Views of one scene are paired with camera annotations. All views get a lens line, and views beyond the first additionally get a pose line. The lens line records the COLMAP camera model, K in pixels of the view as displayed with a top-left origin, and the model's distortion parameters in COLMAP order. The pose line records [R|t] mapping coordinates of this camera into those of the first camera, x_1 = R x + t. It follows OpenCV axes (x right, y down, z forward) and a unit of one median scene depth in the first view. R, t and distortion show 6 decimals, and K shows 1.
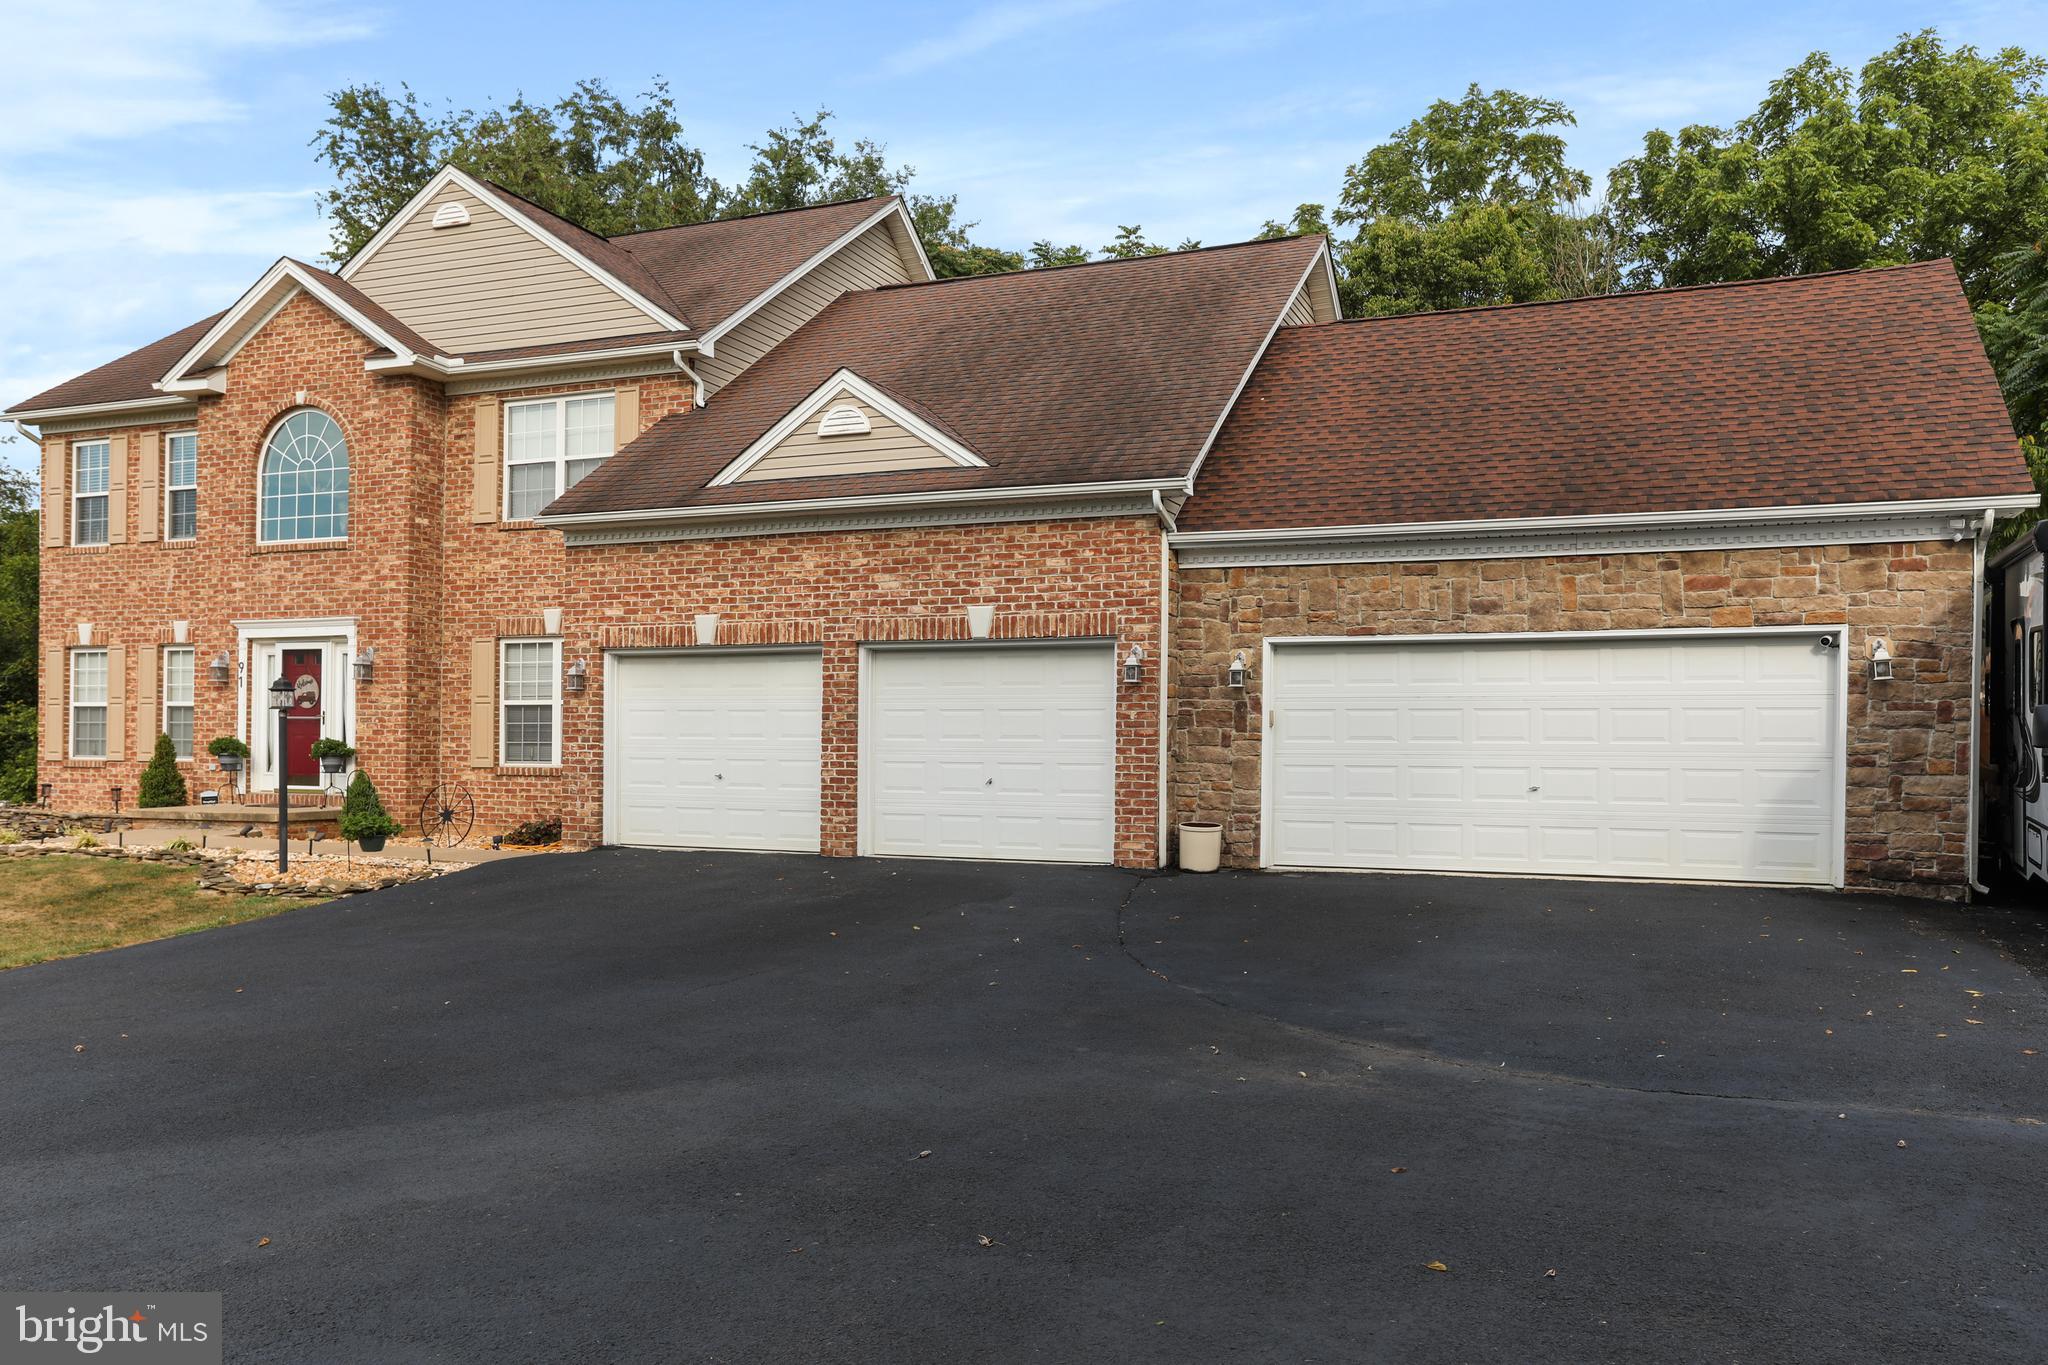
lens RADIAL K [[1532.6, 0, 1027.9], [0, 1532.6, 766.6], [0, 0, 1]] dist [-0.000490, 0.024987]
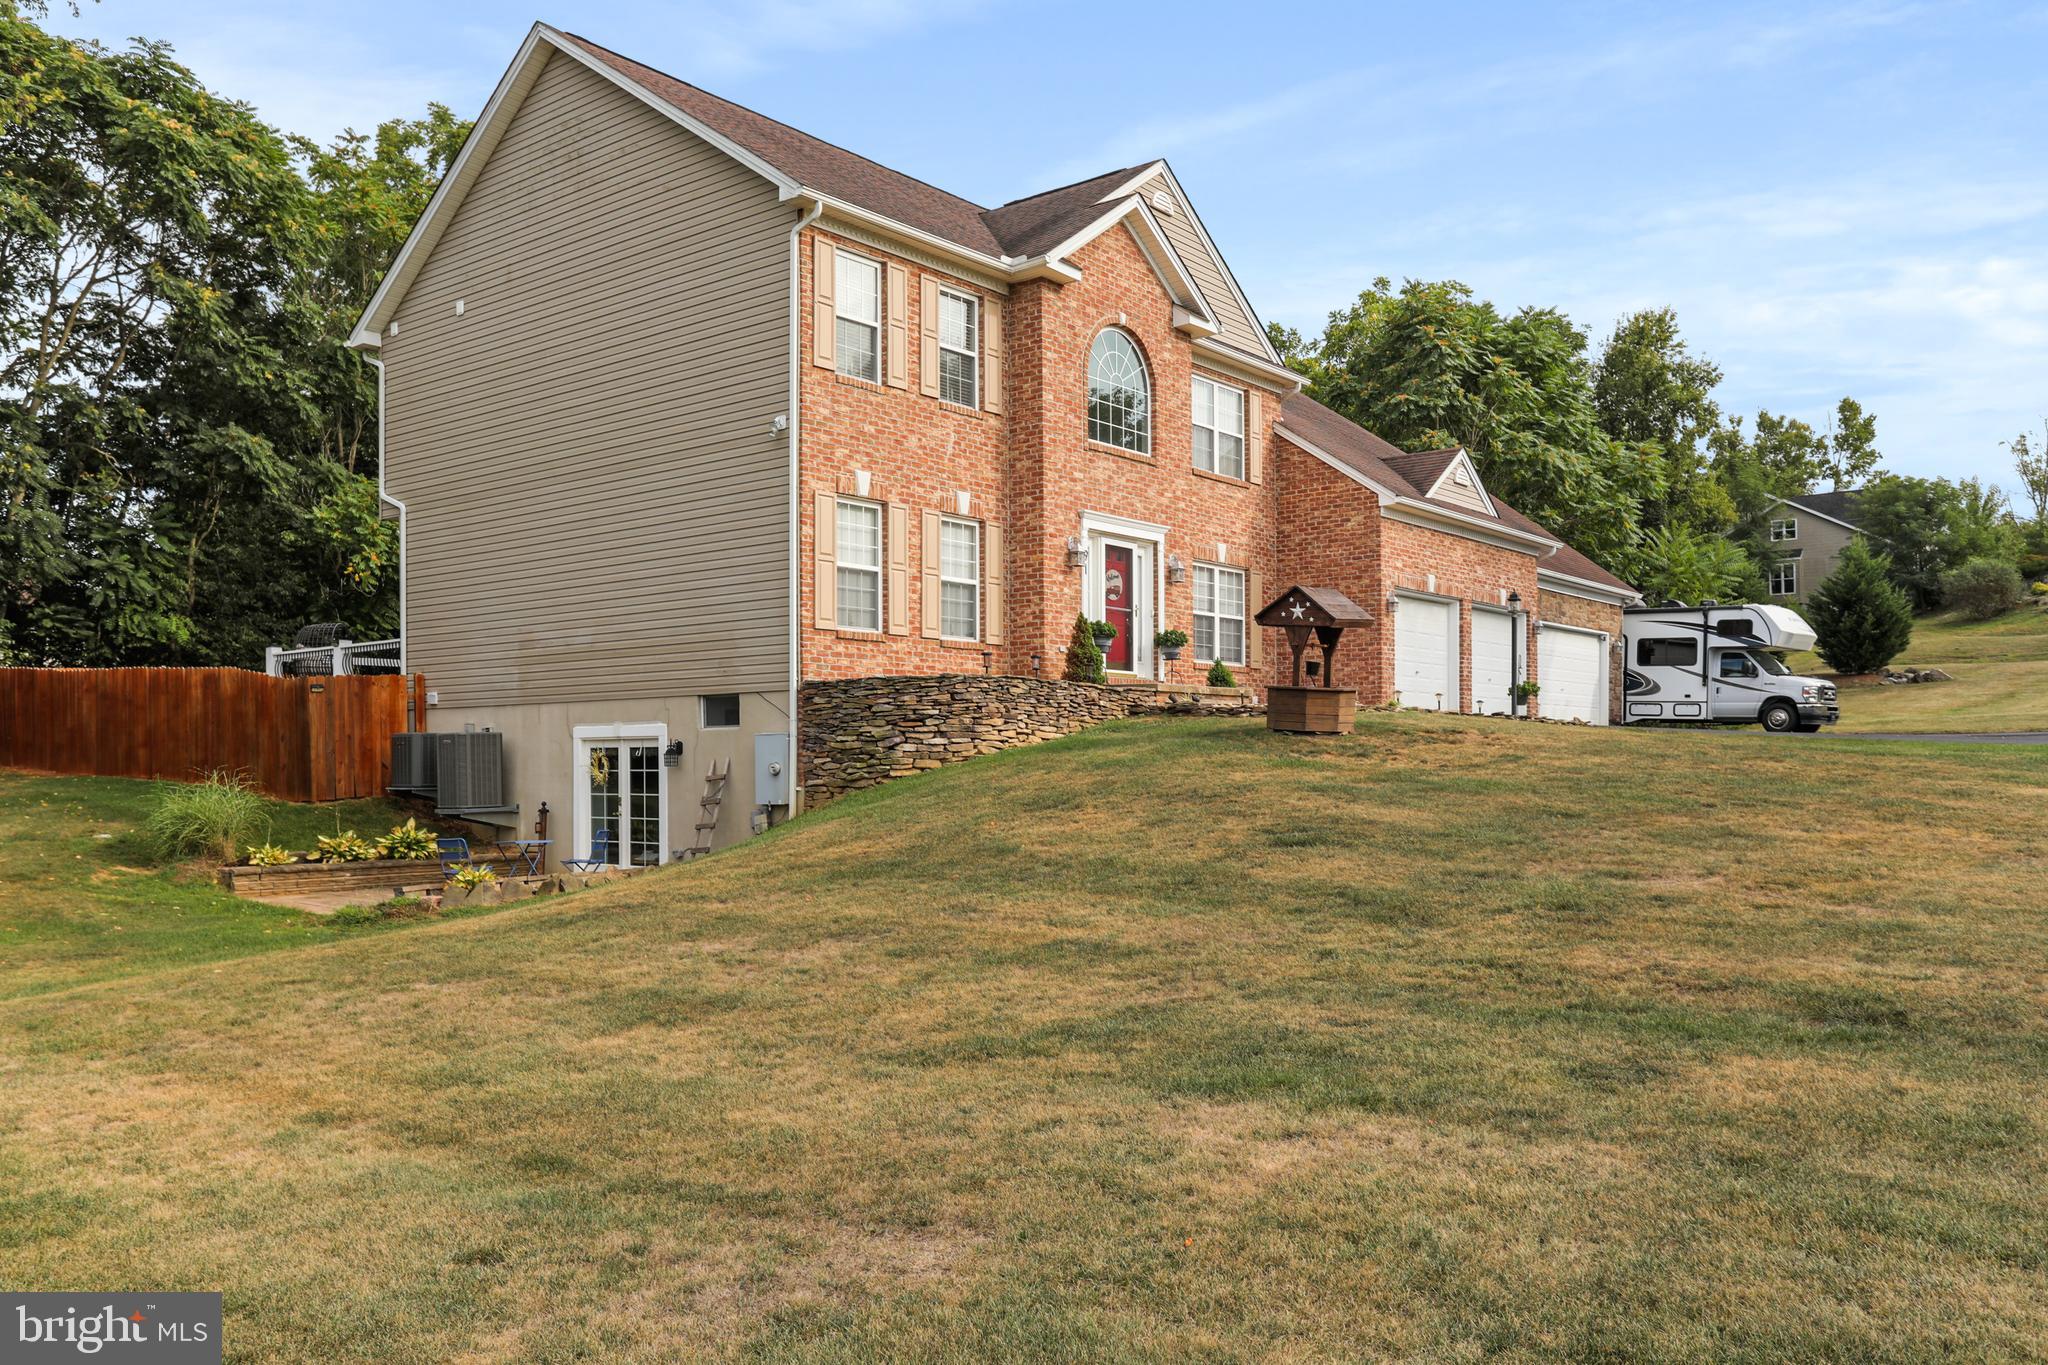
lens RADIAL K [[1565.3, 0, 1027.2], [0, 1565.3, 803.0], [0, 0, 1]] dist [-0.001716, 0.005741]
pose [[0.294530, -0.030251, 0.955163, -1.631479], [0.019613, 0.999480, 0.025606, 0.080800], [-0.955441, 0.011192, 0.294970, 0.759622]]
